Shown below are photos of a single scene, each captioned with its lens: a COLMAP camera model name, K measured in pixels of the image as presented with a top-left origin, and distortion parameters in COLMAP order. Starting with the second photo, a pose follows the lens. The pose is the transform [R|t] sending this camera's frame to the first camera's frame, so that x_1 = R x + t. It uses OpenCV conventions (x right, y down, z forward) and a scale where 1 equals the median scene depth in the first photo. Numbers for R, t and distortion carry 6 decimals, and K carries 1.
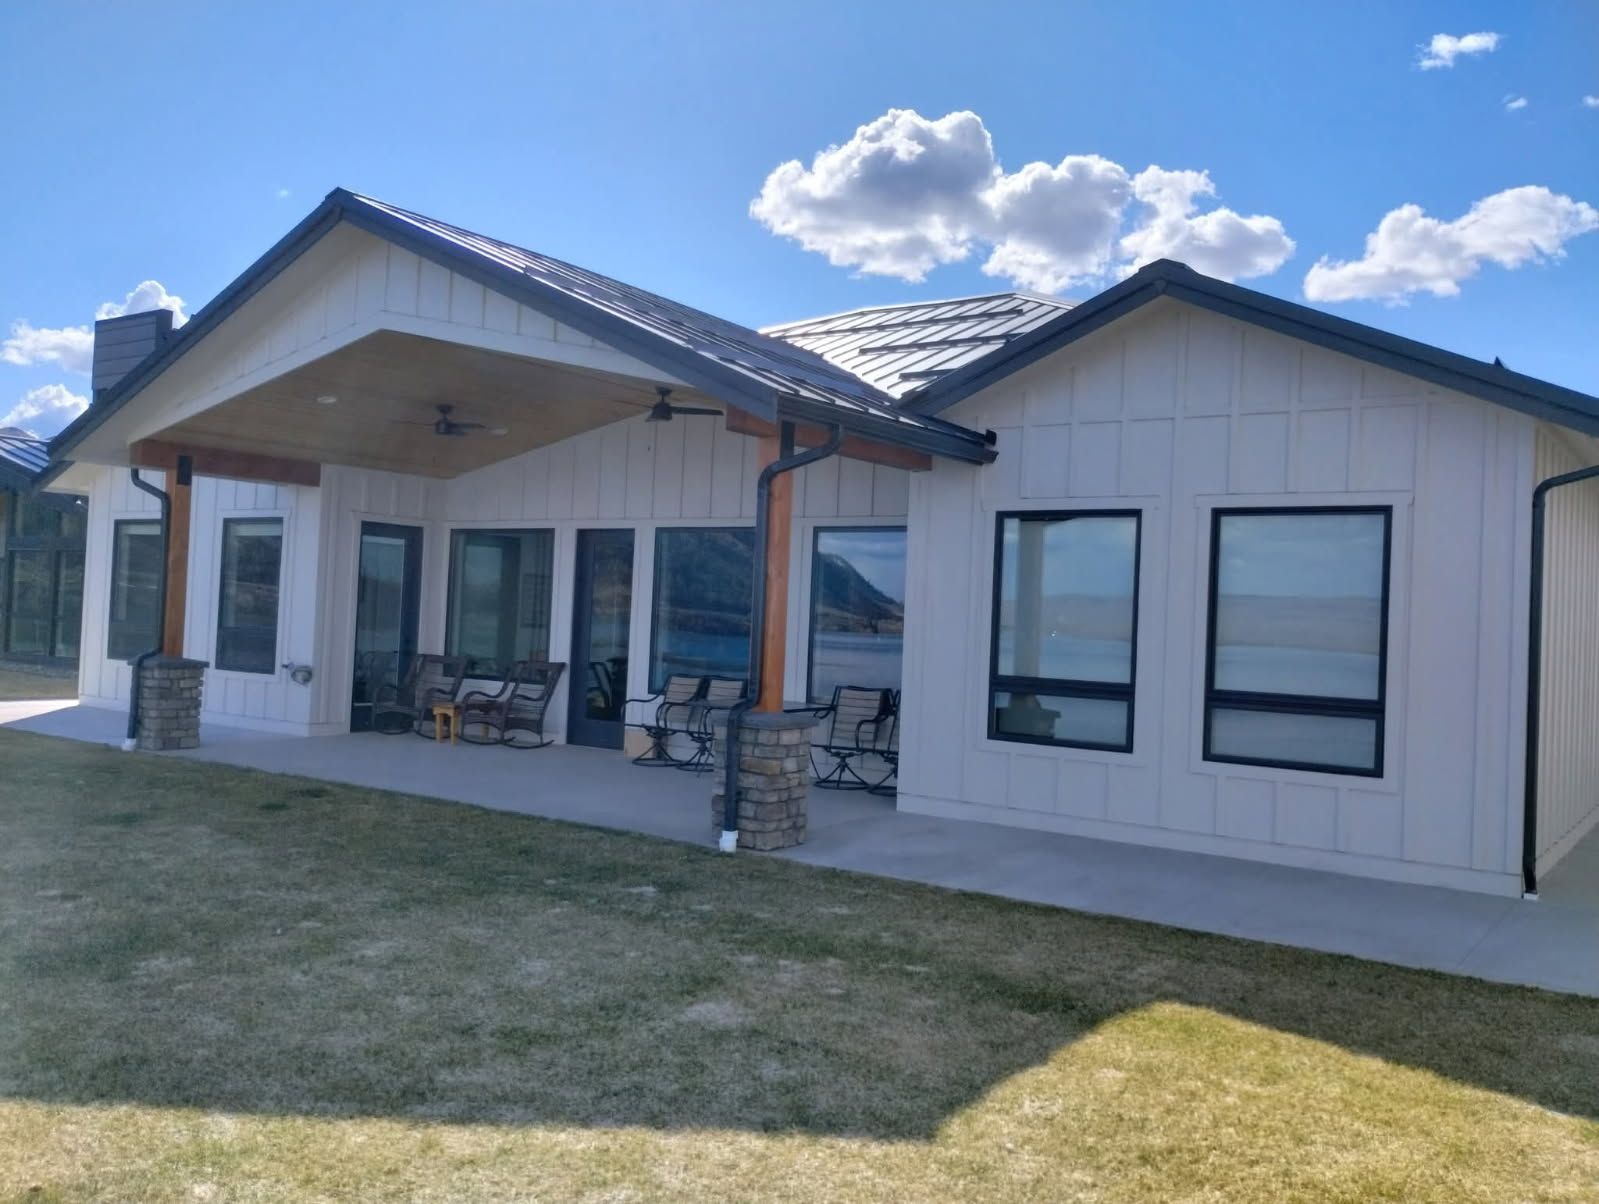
lens RADIAL K [[1279.6, 0, 799.5], [0, 1279.6, 602.0], [0, 0, 1]] dist [-0.007635, -0.006502]
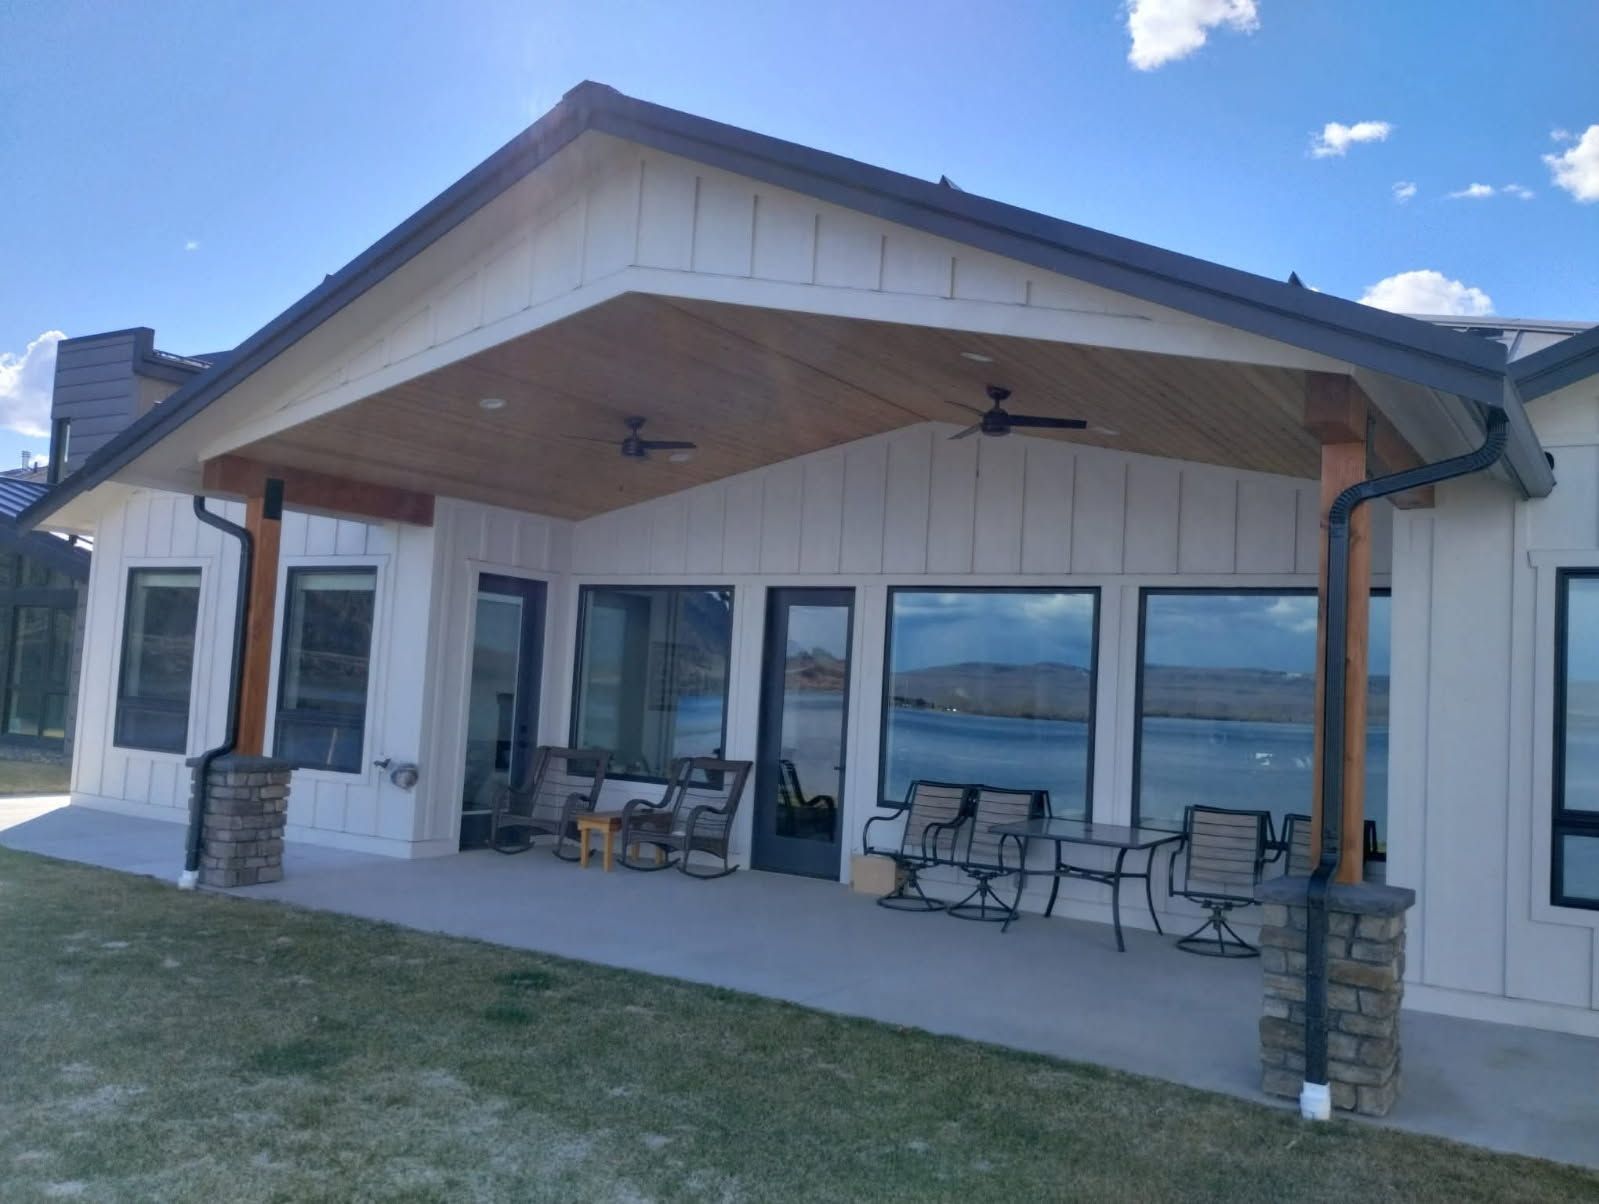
lens RADIAL K [[1329.3, 0, 799.5], [0, 1329.3, 602.0], [0, 0, 1]] dist [0.004101, -0.004381]
pose [[0.999340, 0.012189, 0.034206, -0.187029], [-0.010524, 0.998771, -0.048443, -0.009601], [-0.034754, 0.048051, 0.998240, 0.209838]]
